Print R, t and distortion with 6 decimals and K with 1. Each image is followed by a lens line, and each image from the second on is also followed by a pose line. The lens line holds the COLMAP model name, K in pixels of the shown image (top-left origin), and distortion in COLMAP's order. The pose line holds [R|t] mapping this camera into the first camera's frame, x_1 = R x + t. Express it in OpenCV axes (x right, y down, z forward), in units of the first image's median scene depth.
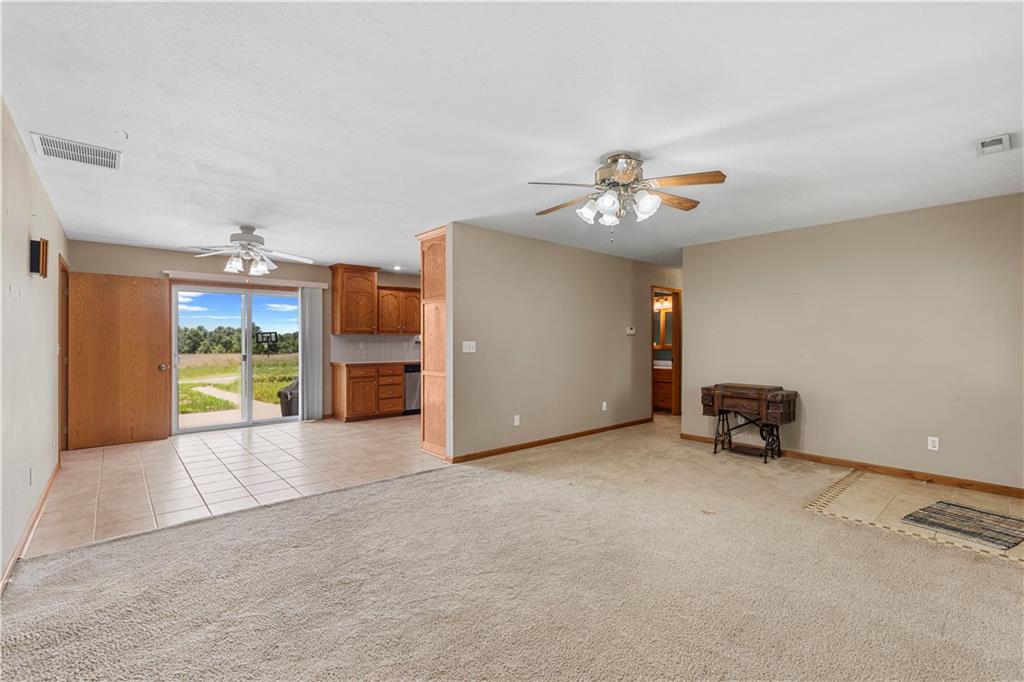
lens RADIAL K [[449.2, 0, 509.5], [0, 449.2, 341.7], [0, 0, 1]] dist [-0.003367, -0.001030]
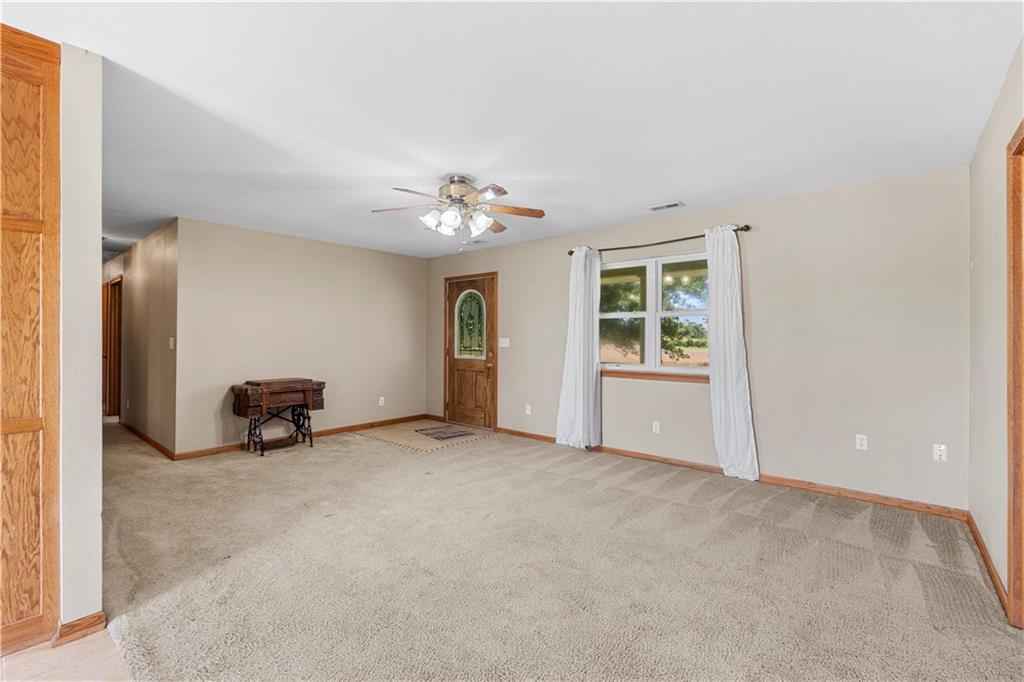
lens RADIAL K [[449.2, 0, 514.0], [0, 449.2, 333.8], [0, 0, 1]] dist [-0.003367, -0.001030]
pose [[-0.149649, 0.002229, 0.988737, -0.469156], [-0.003302, 0.999991, -0.002754, -0.004703], [-0.988734, -0.003677, -0.149640, 0.526786]]
